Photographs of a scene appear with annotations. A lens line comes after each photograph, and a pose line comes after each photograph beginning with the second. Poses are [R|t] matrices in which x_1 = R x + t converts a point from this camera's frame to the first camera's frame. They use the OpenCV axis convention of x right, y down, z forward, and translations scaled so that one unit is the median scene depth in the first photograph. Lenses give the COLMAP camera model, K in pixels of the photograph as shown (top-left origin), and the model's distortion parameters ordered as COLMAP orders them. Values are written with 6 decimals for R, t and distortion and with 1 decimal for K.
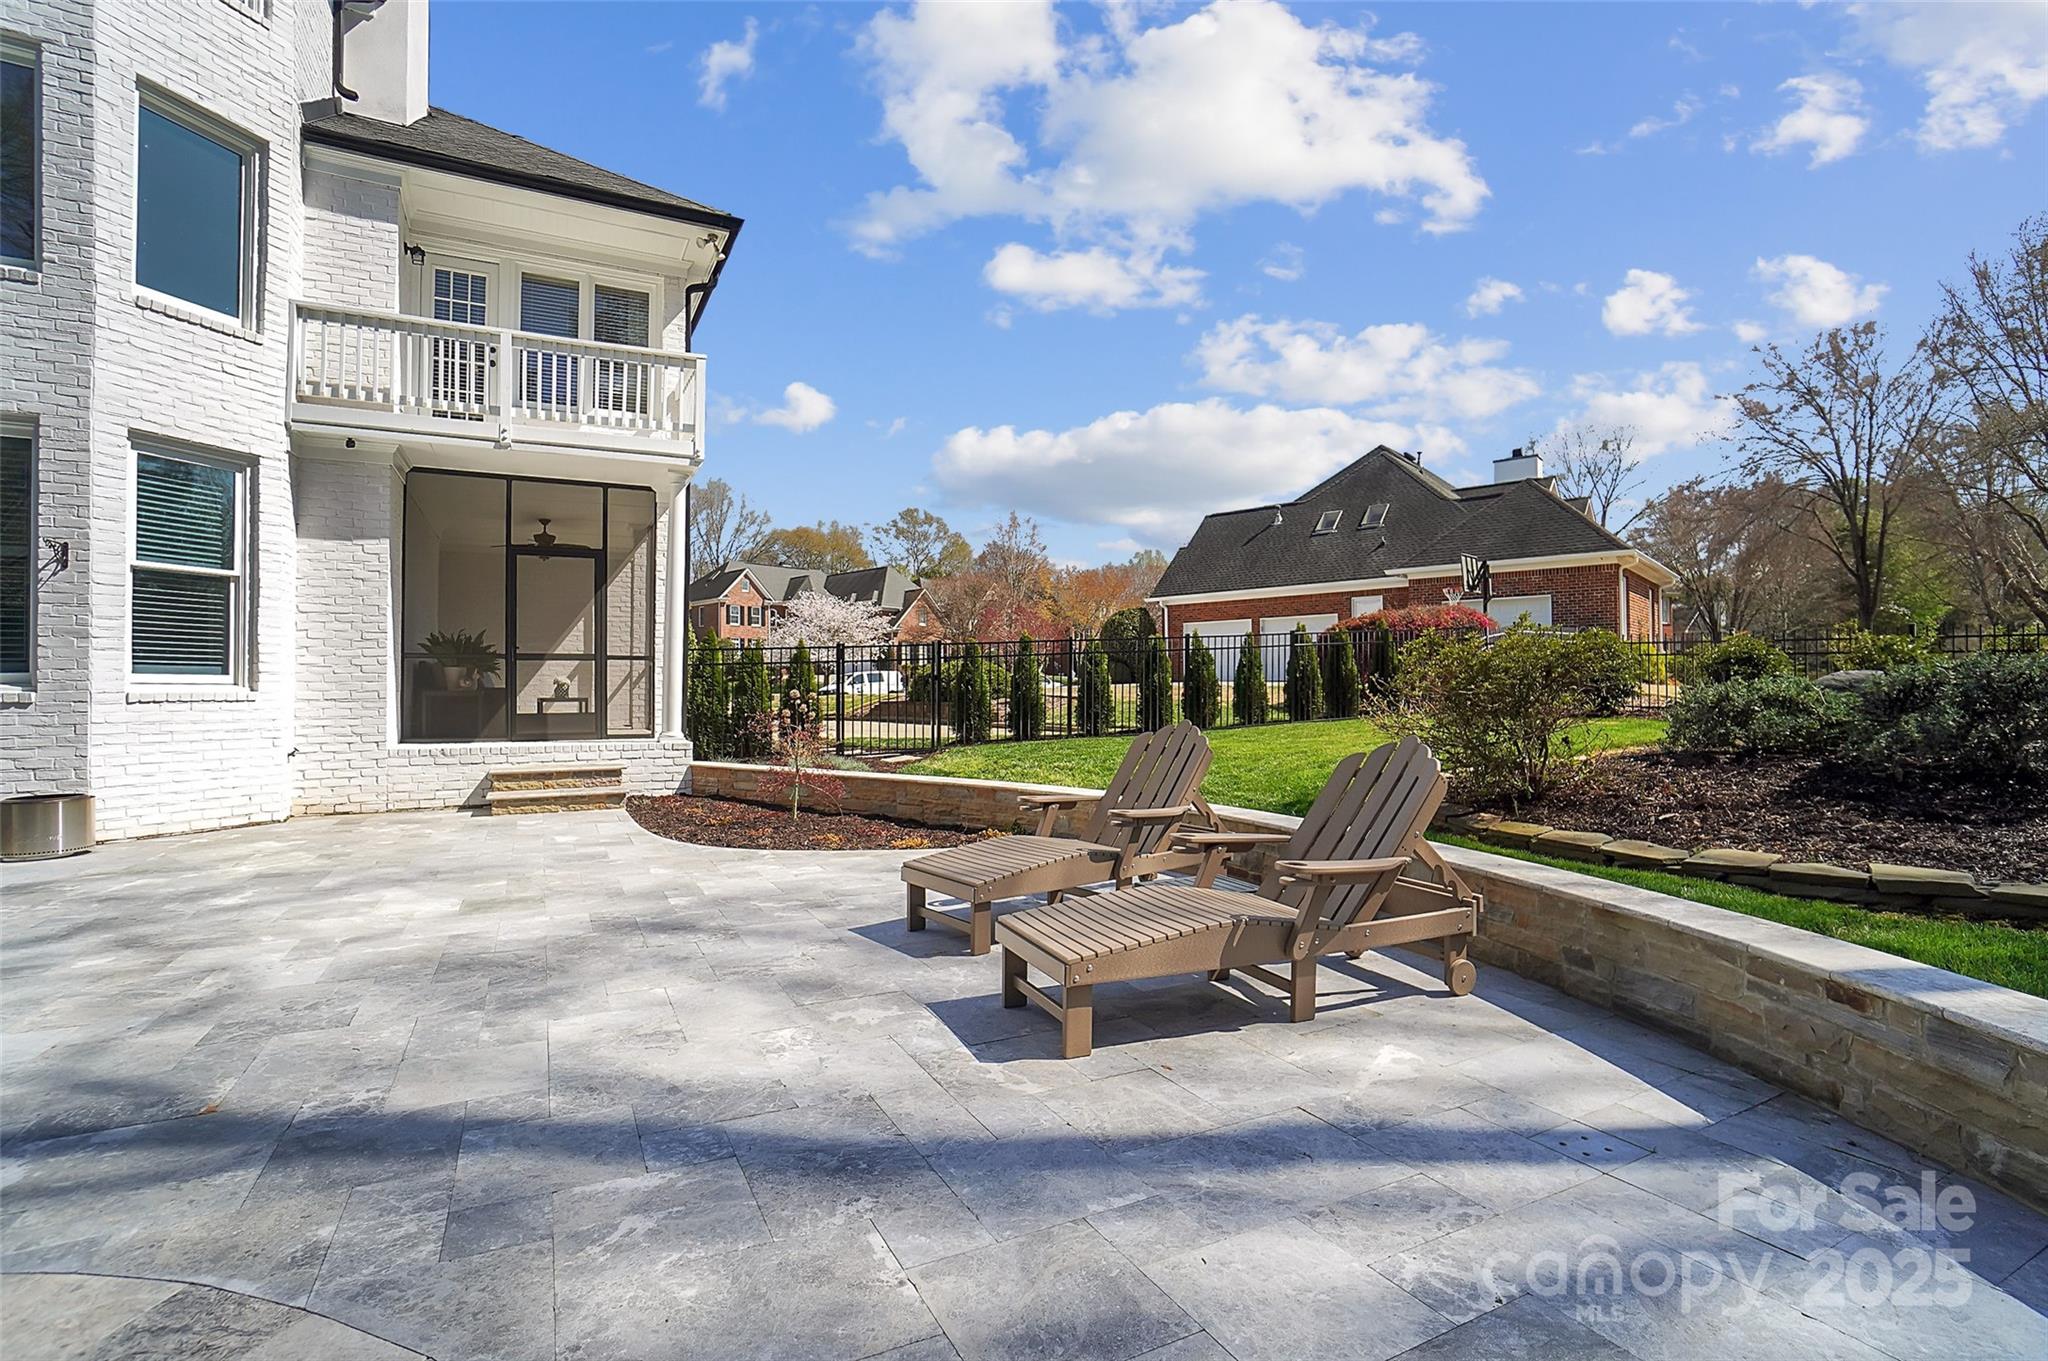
lens RADIAL K [[899.3, 0, 1029.4], [0, 899.3, 681.9], [0, 0, 1]] dist [-0.031912, 0.005812]
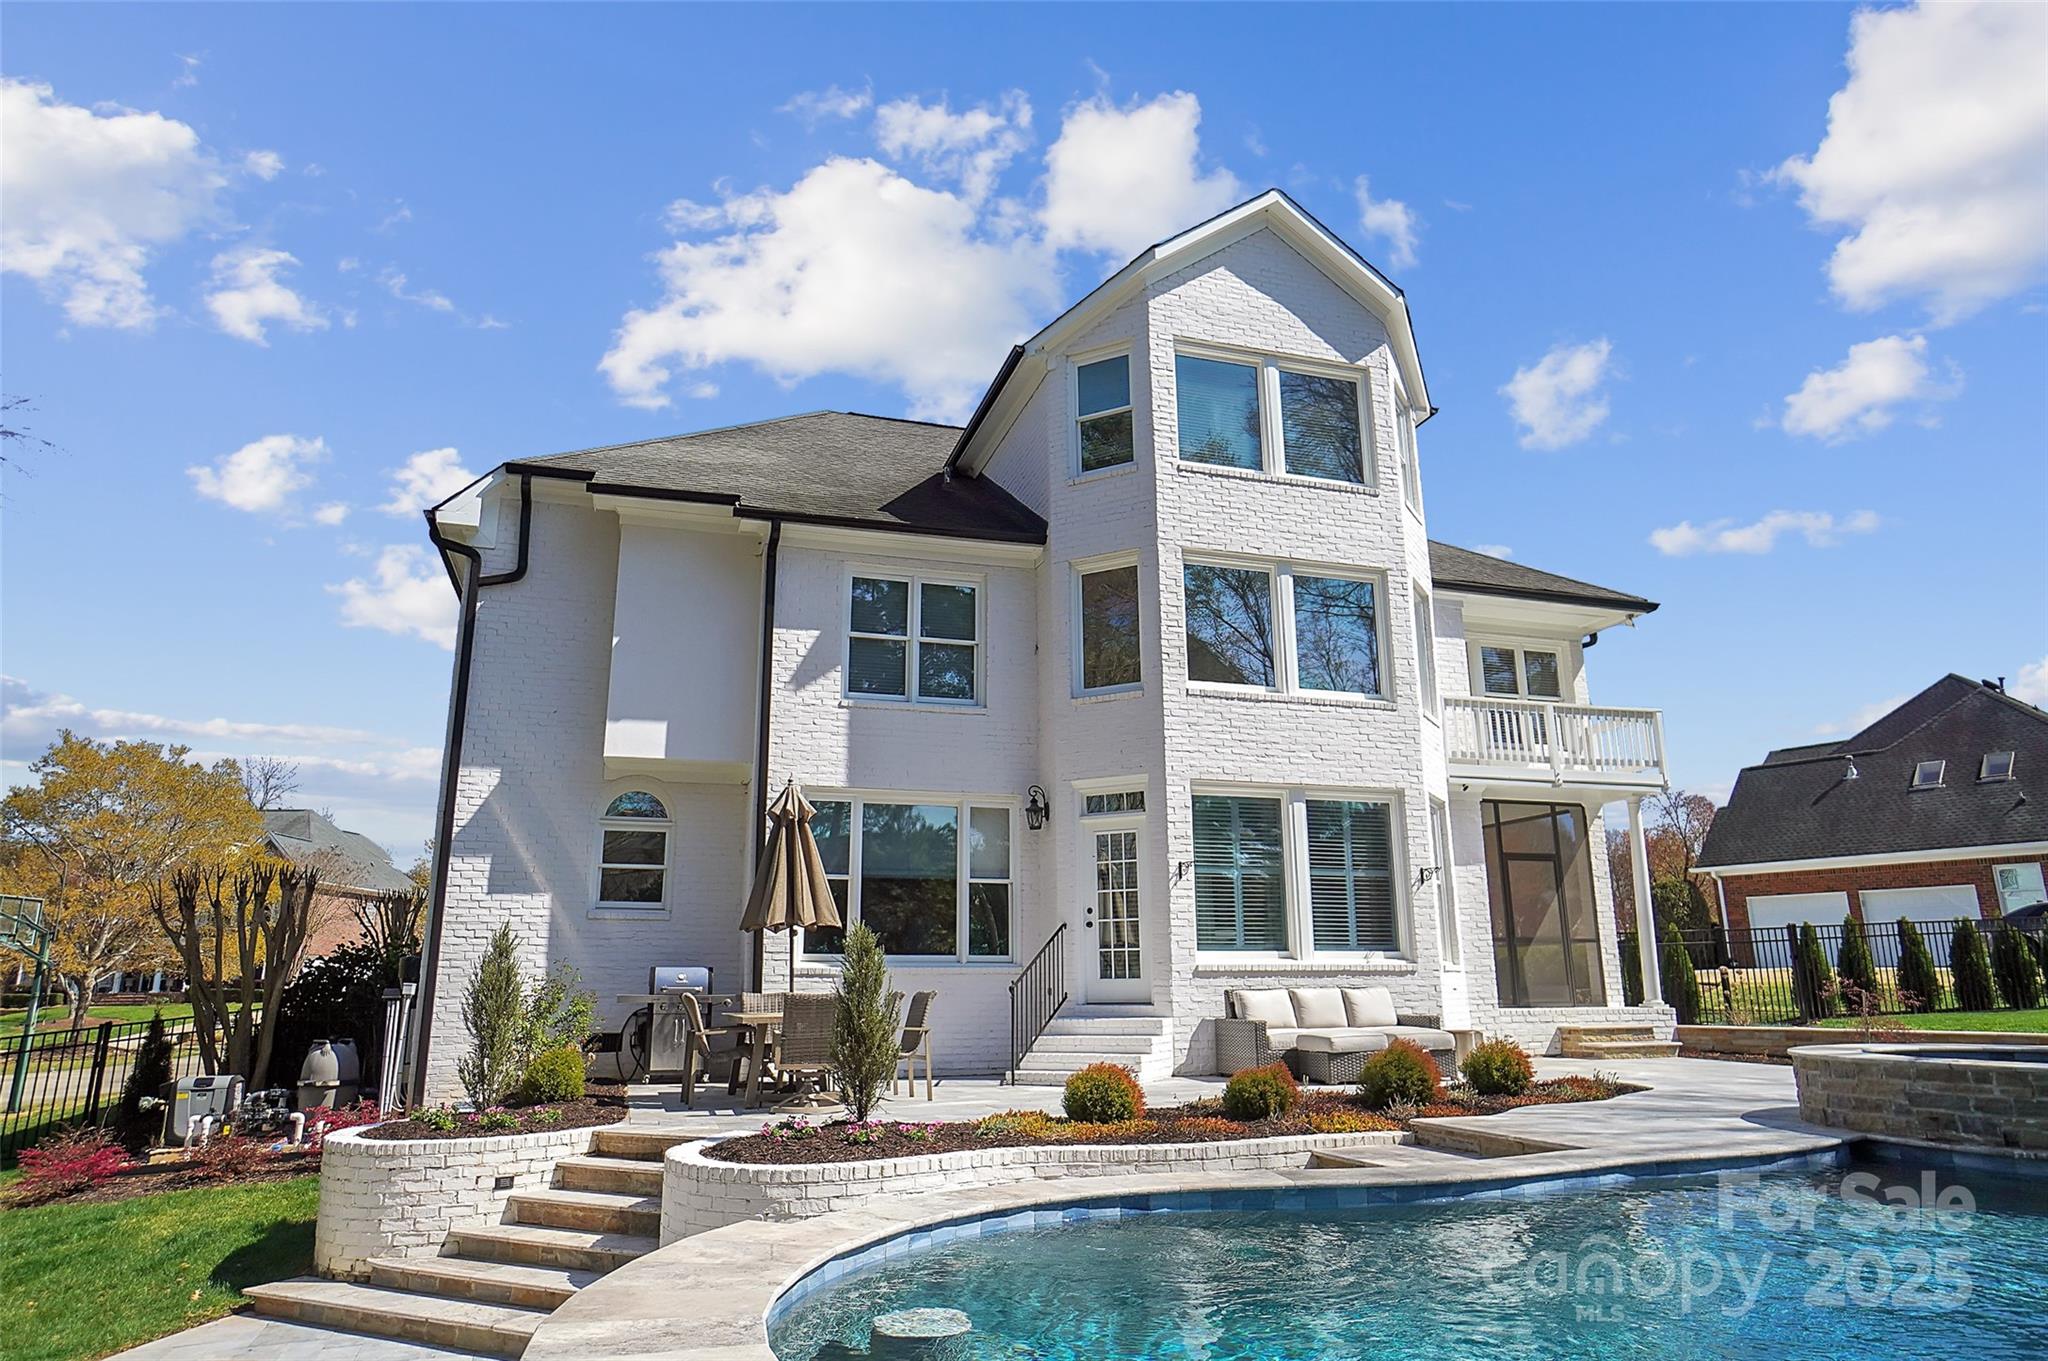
lens RADIAL K [[1210.9, 0, 1014.0], [0, 1210.9, 699.3], [0, 0, 1]] dist [-0.019025, 0.002108]
pose [[0.979049, -0.042331, -0.199174, -0.971488], [-0.003188, 0.974845, -0.222861, 0.023752], [0.203598, 0.218827, 0.954286, -0.931136]]
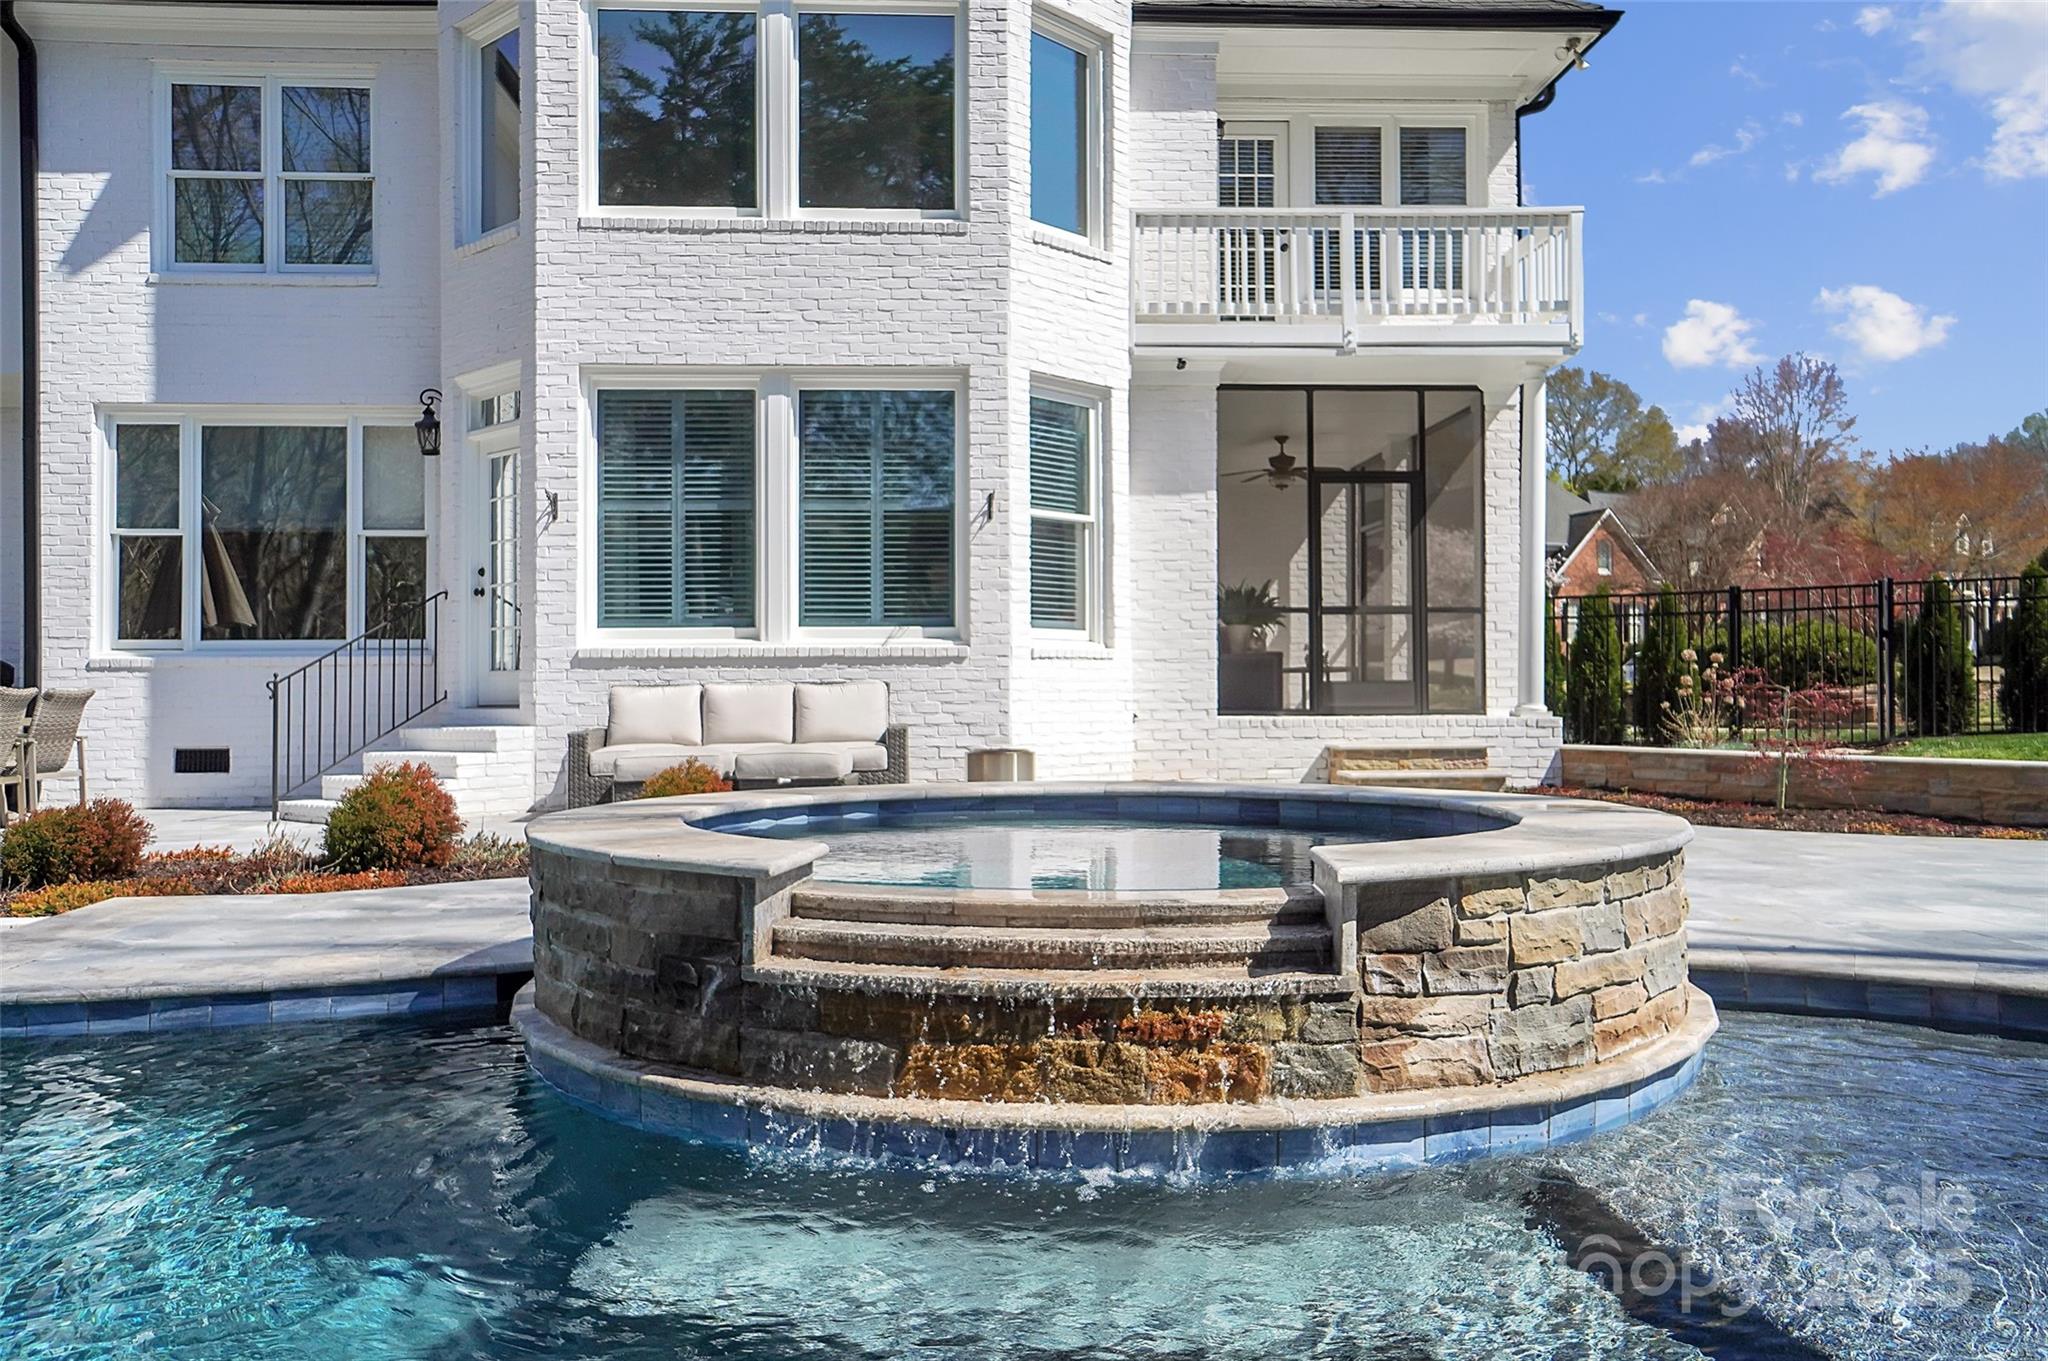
lens RADIAL K [[1536.1, 0, 1023.6], [0, 1536.1, 665.9], [0, 0, 1]] dist [0.008282, 0.013477]
pose [[0.901150, -0.004645, -0.433483, -0.227423], [0.001401, 0.999969, -0.007802, 0.033356], [0.433506, 0.006424, 0.901128, -0.380876]]
